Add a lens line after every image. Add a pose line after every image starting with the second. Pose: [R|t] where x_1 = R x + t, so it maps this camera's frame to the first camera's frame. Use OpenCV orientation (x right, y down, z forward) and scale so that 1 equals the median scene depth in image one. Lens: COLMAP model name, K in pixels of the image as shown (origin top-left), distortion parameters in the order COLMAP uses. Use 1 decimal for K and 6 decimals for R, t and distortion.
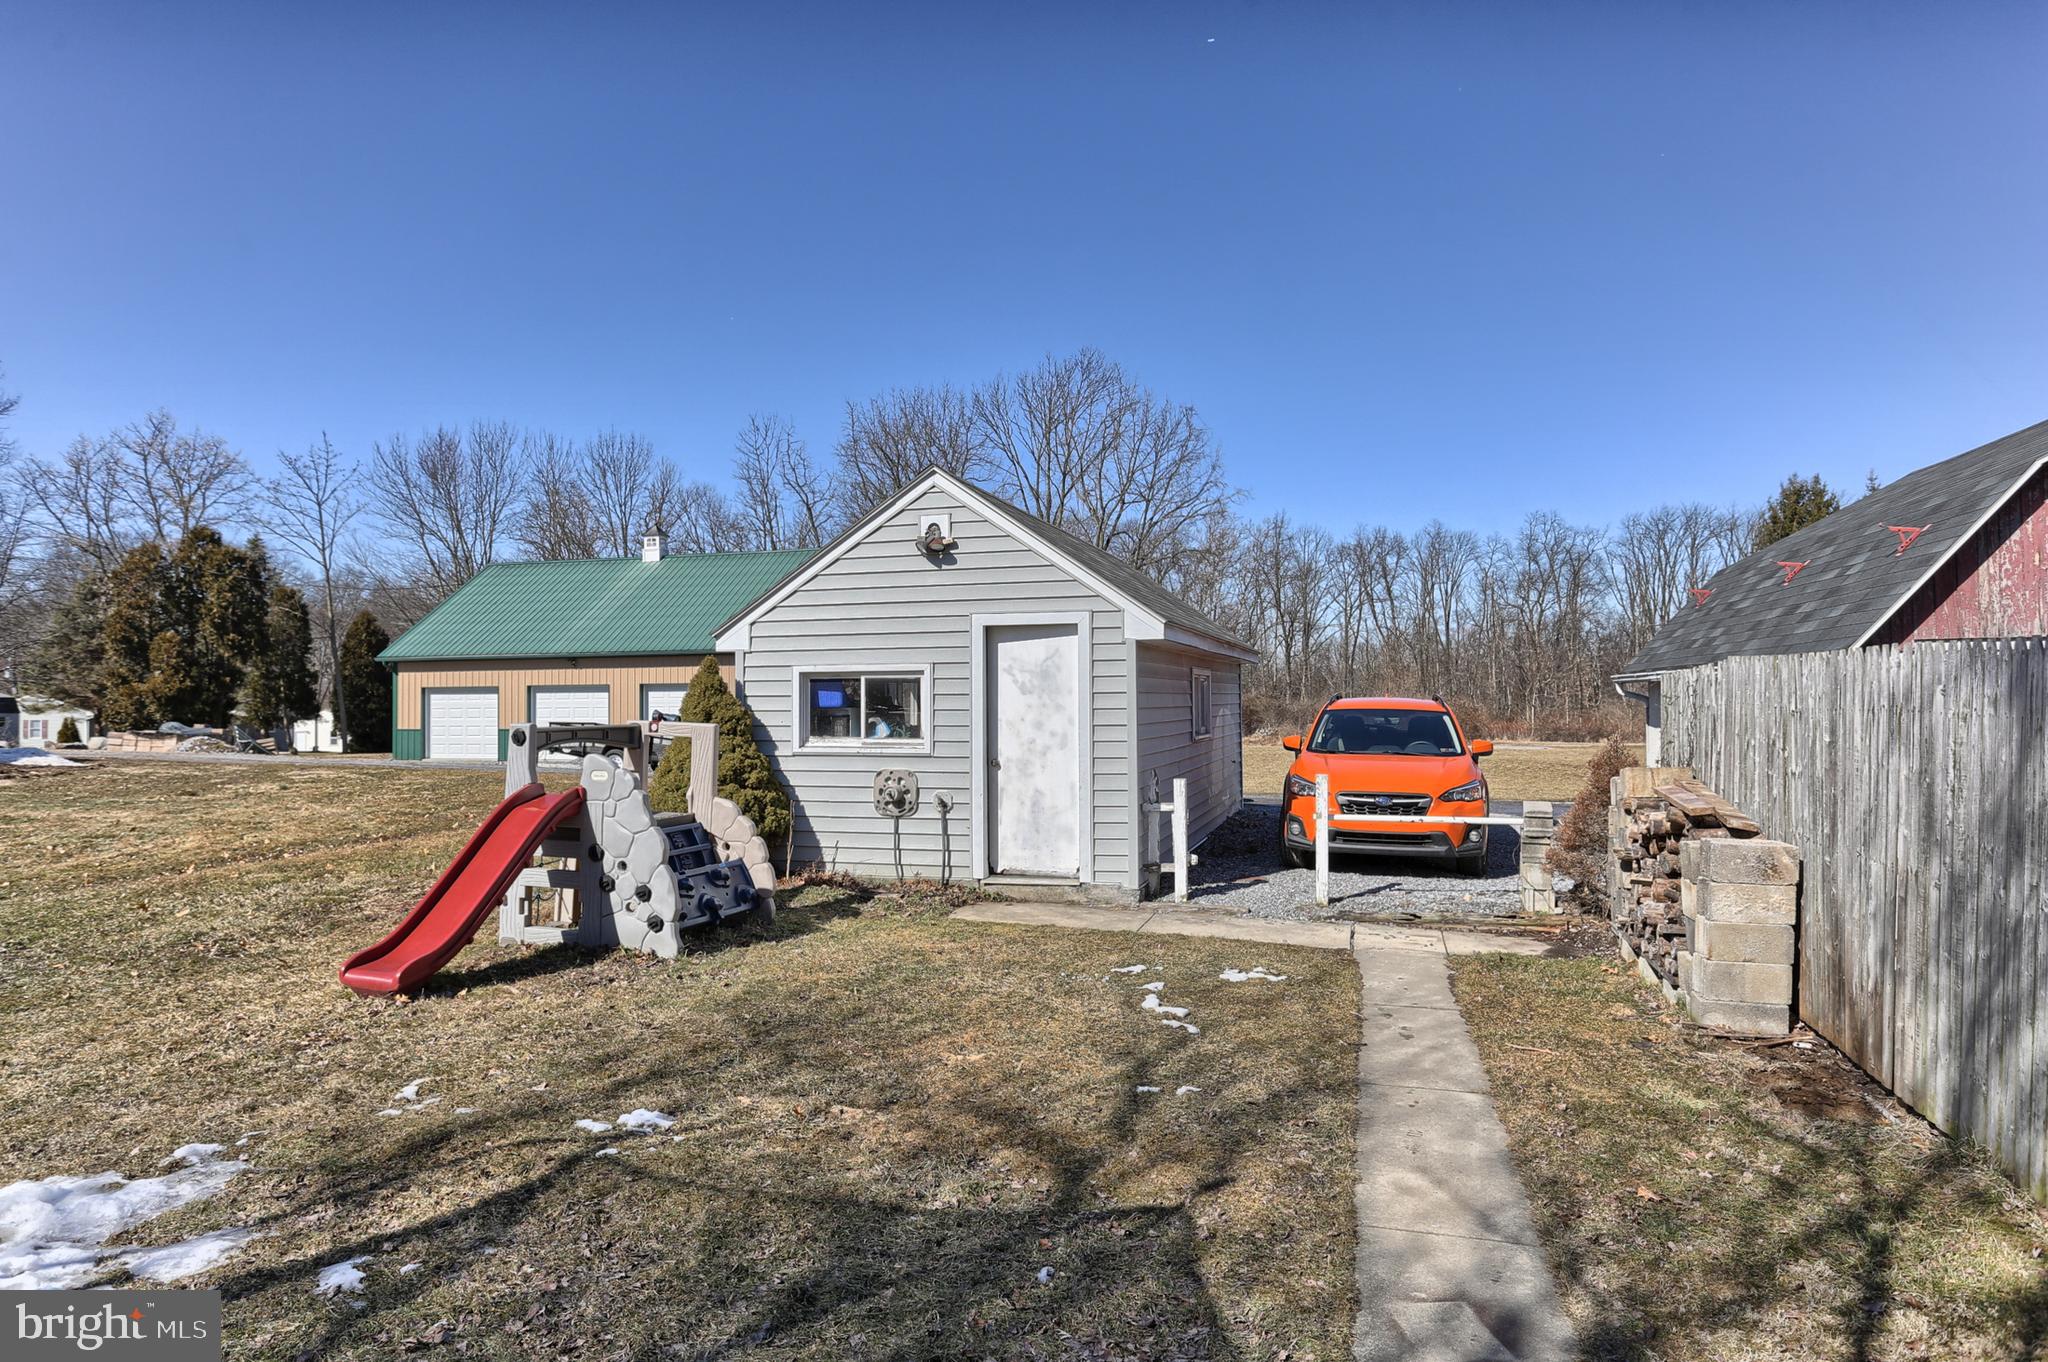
lens RADIAL K [[1223.0, 0, 1030.8], [0, 1223.0, 669.8], [0, 0, 1]] dist [-0.027279, 0.004482]
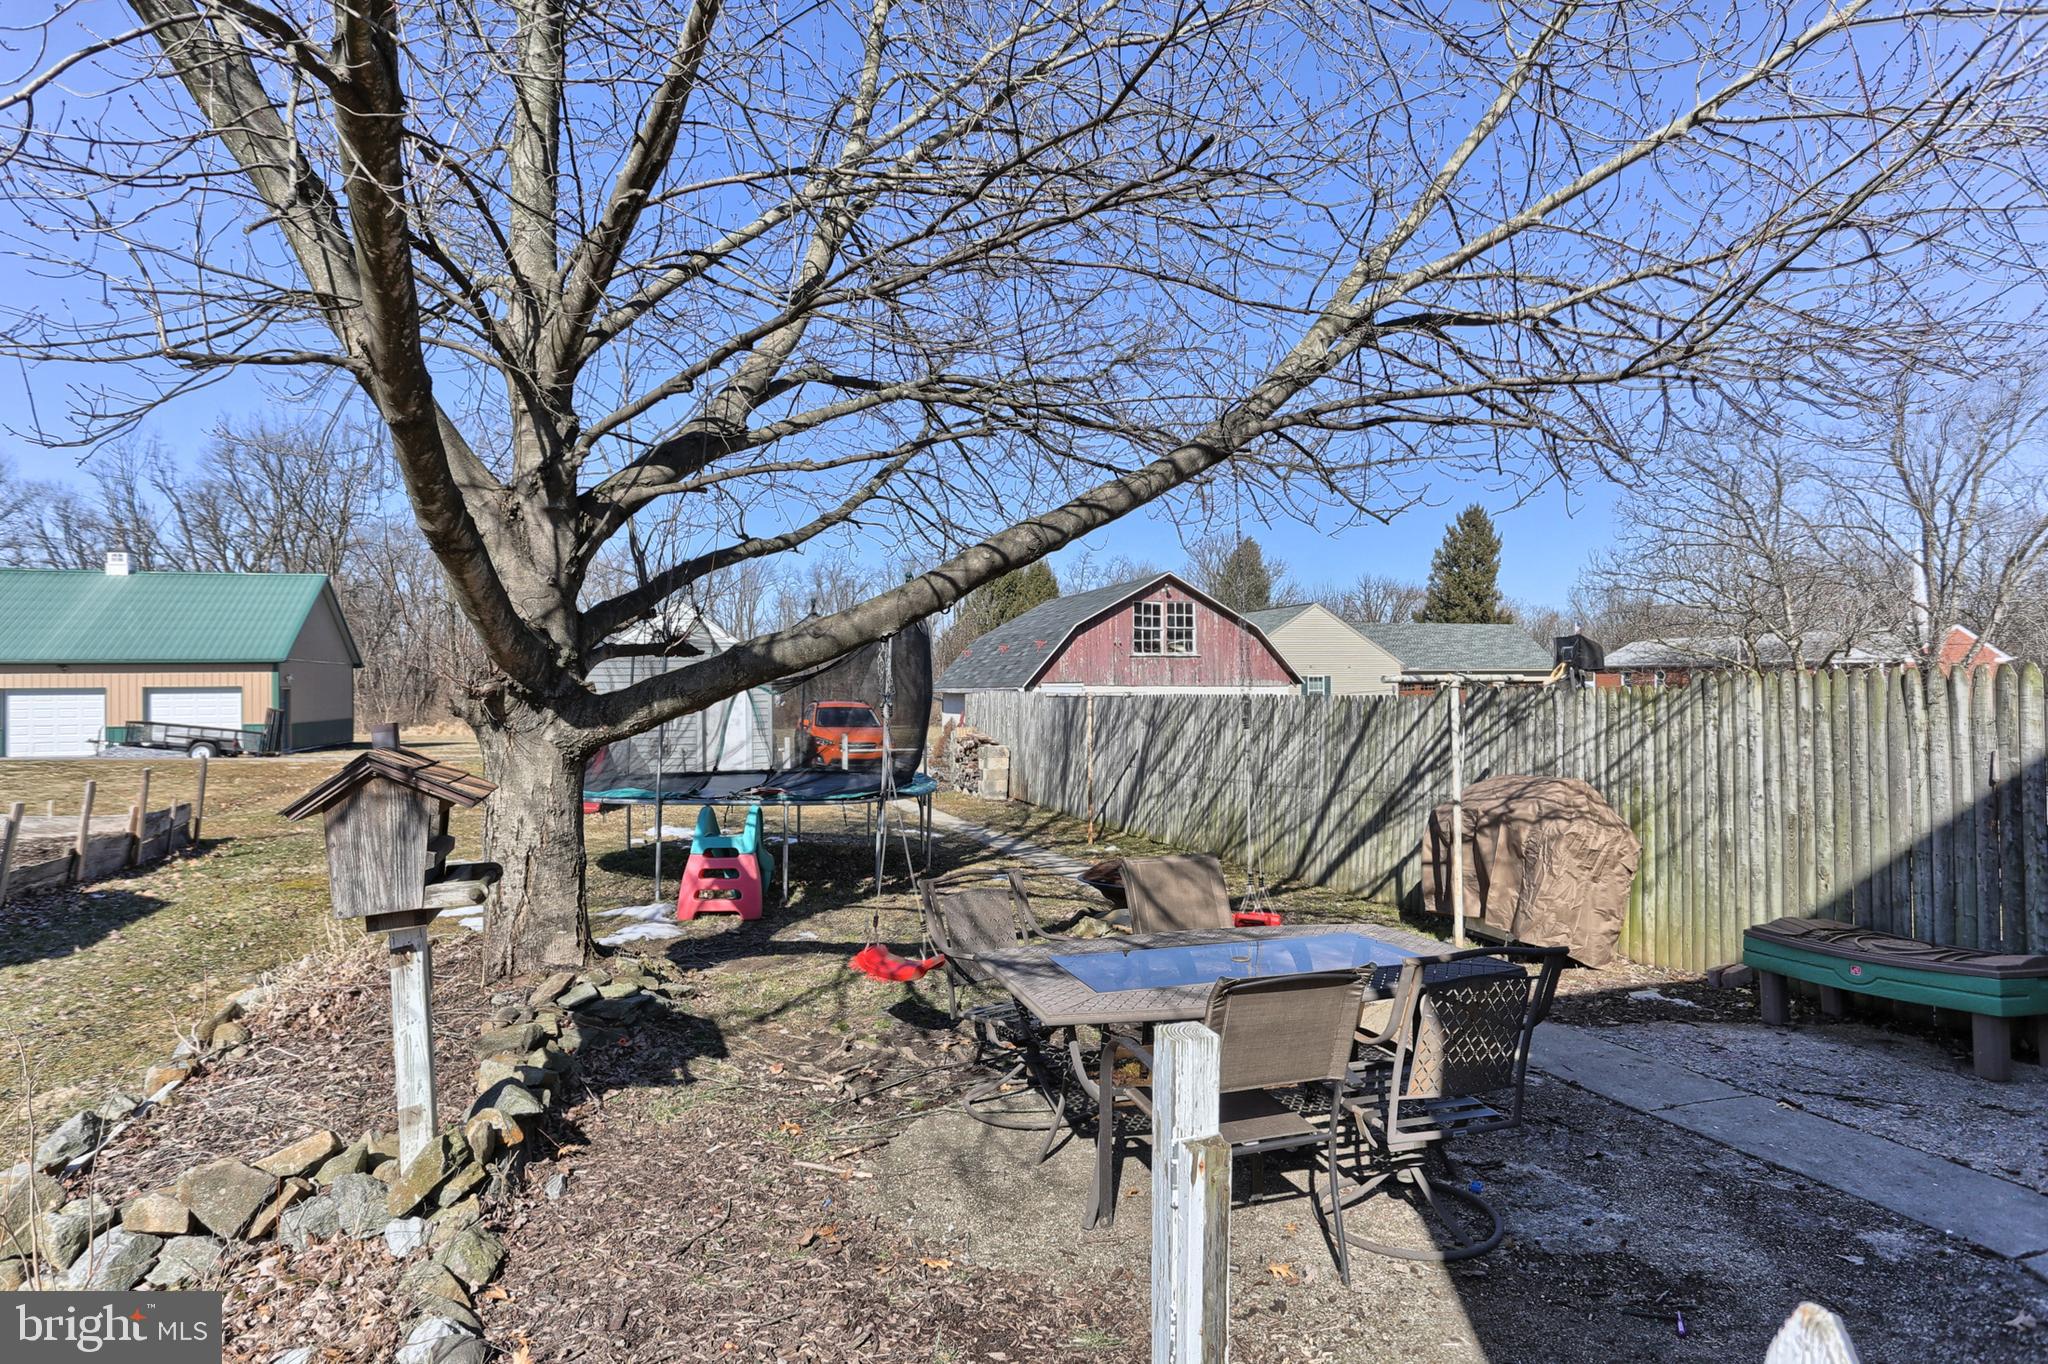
lens RADIAL K [[1106.6, 0, 1009.0], [0, 1106.6, 680.2], [0, 0, 1]] dist [-0.040362, 0.019662]
pose [[0.832434, 0.004424, 0.554107, -0.704866], [-0.011599, 0.999888, 0.009443, -0.048209], [-0.554003, -0.014288, 0.832392, -1.027318]]
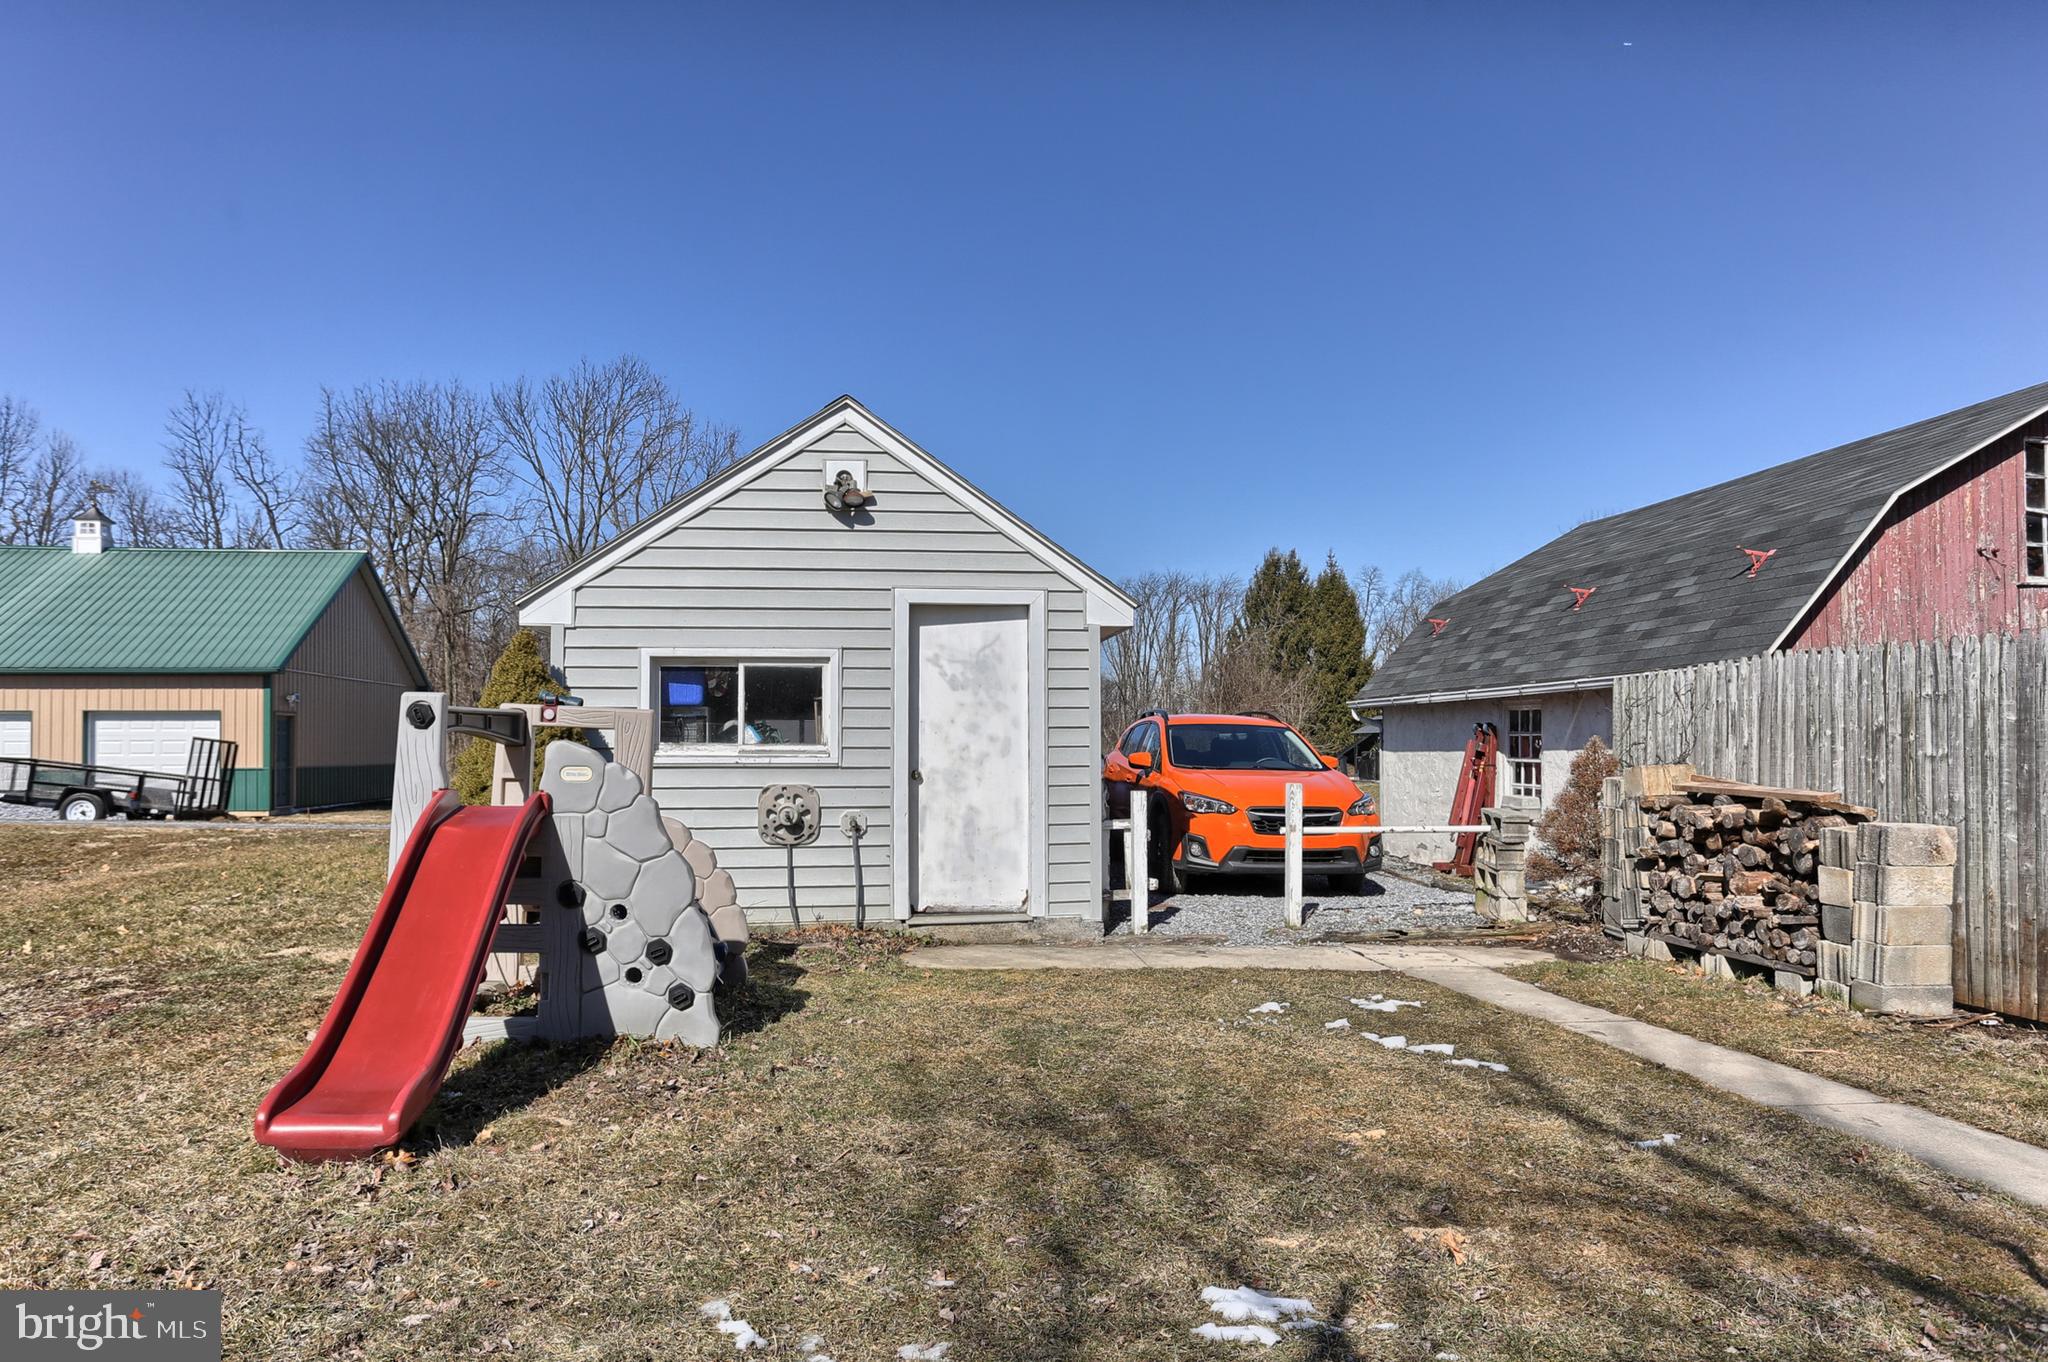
lens RADIAL K [[1239.5, 0, 1025.5], [0, 1239.5, 723.0], [0, 0, 1]] dist [-0.027127, 0.006657]
pose [[0.916377, 0.012062, 0.400135, -0.293164], [-0.012653, 0.999919, -0.001165, 0.042496], [-0.400117, -0.003995, 0.916455, 0.226437]]
